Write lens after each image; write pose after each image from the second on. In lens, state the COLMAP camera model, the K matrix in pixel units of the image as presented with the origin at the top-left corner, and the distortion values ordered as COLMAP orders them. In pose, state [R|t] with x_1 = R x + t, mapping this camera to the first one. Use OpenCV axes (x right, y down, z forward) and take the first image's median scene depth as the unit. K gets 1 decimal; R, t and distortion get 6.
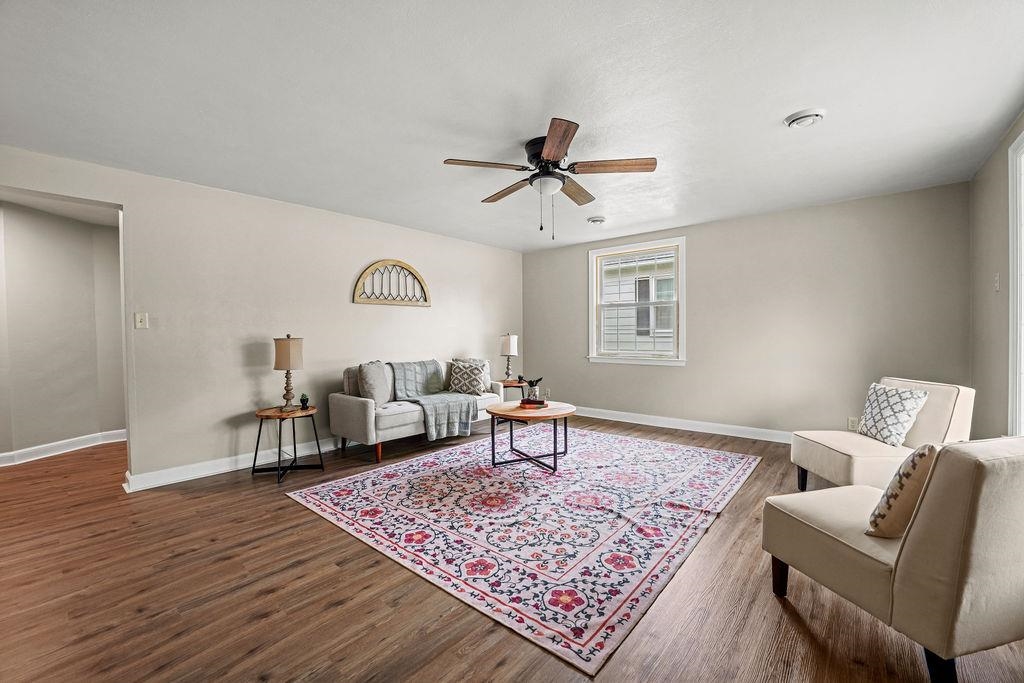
lens RADIAL K [[412.6, 0, 513.9], [0, 412.6, 342.0], [0, 0, 1]] dist [-0.025110, -0.000227]
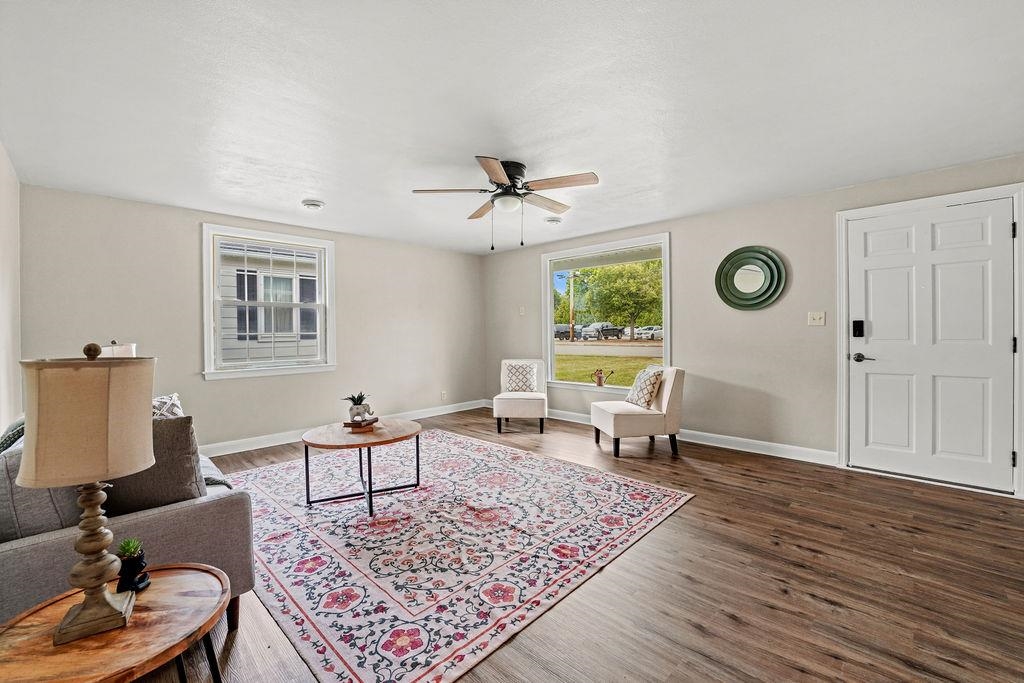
lens RADIAL K [[412.6, 0, 519.8], [0, 412.6, 337.0], [0, 0, 1]] dist [-0.025110, -0.000227]
pose [[0.069082, -0.005618, 0.997595, -0.961216], [0.034972, 0.999383, 0.003206, -0.017359], [-0.996998, 0.034666, 0.069236, 0.837804]]
